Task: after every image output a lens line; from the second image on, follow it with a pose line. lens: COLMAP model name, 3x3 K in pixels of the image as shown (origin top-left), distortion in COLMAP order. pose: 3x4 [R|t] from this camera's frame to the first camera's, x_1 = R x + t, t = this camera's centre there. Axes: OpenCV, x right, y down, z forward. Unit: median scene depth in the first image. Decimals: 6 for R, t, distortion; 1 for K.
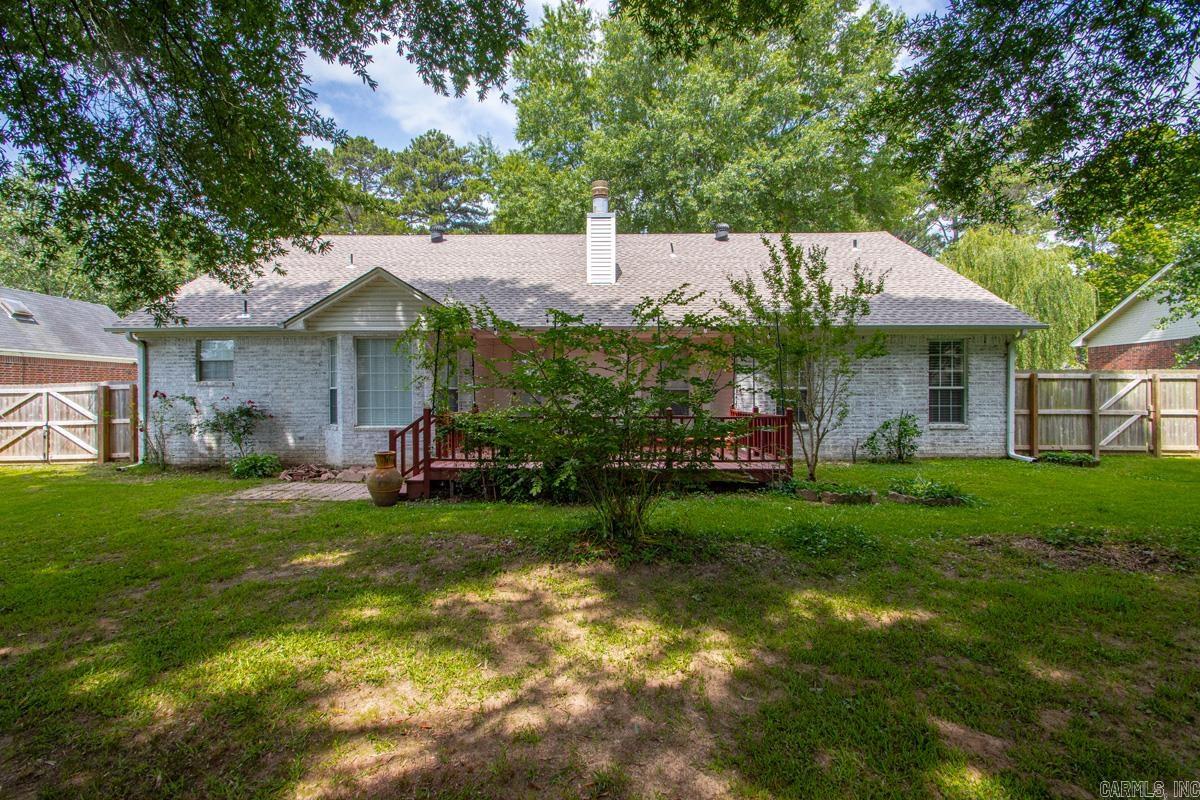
lens RADIAL K [[559.2, 0, 597.2], [0, 559.2, 408.0], [0, 0, 1]] dist [0.002070, -0.013827]
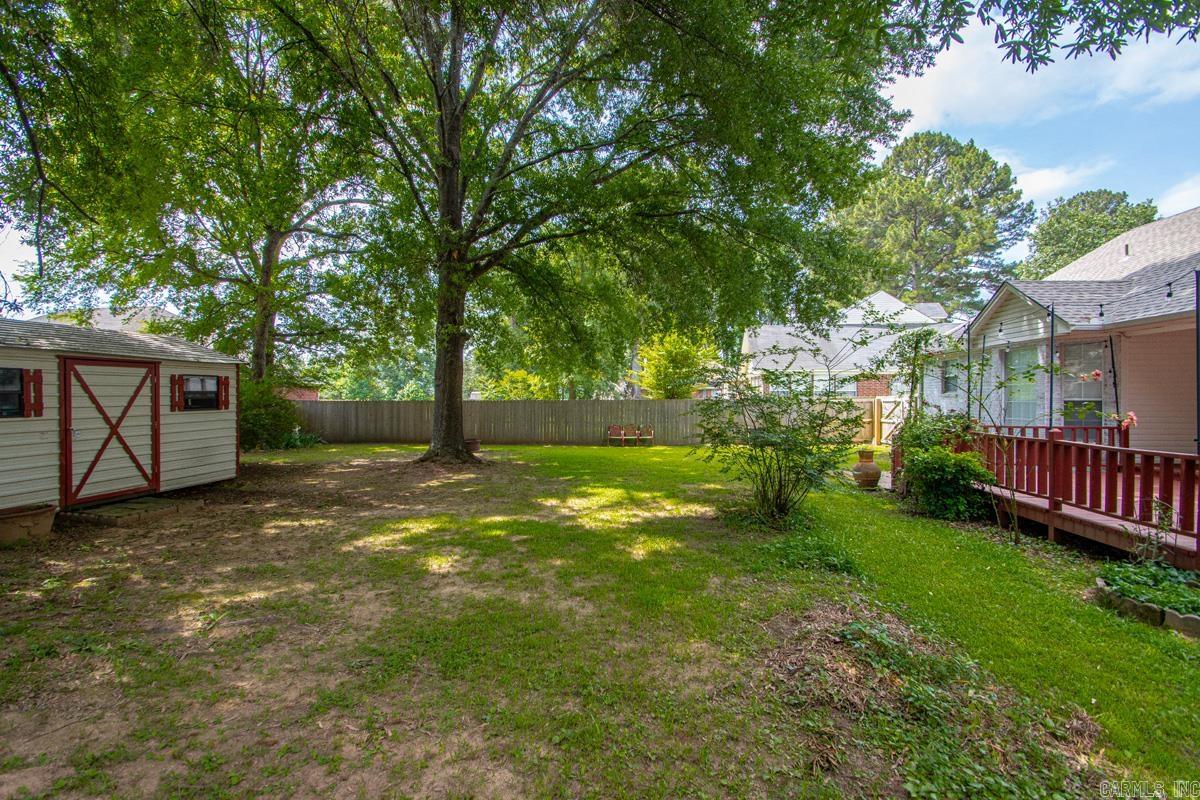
lens RADIAL K [[559.2, 0, 597.2], [0, 559.2, 408.0], [0, 0, 1]] dist [0.002070, -0.013827]
pose [[-0.104474, 0.018257, -0.994360, 0.681243], [-0.016199, 0.999668, 0.020057, -0.028025], [0.994396, 0.018203, -0.104144, 0.324632]]
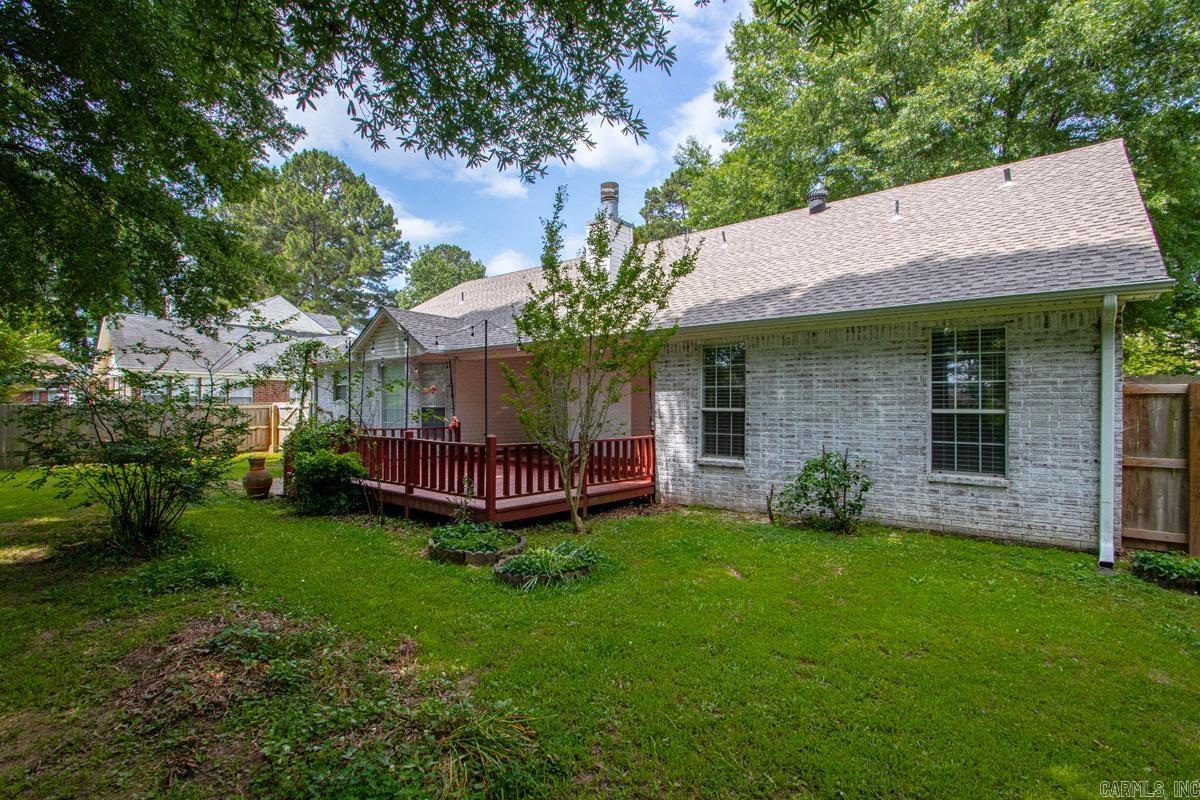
lens RADIAL K [[559.2, 0, 597.2], [0, 559.2, 408.0], [0, 0, 1]] dist [0.002070, -0.013827]
pose [[0.769233, 0.006929, -0.638931, 0.704587], [-0.016499, 0.999823, -0.009020, -0.028356], [0.638756, 0.017480, 0.769211, 0.326613]]
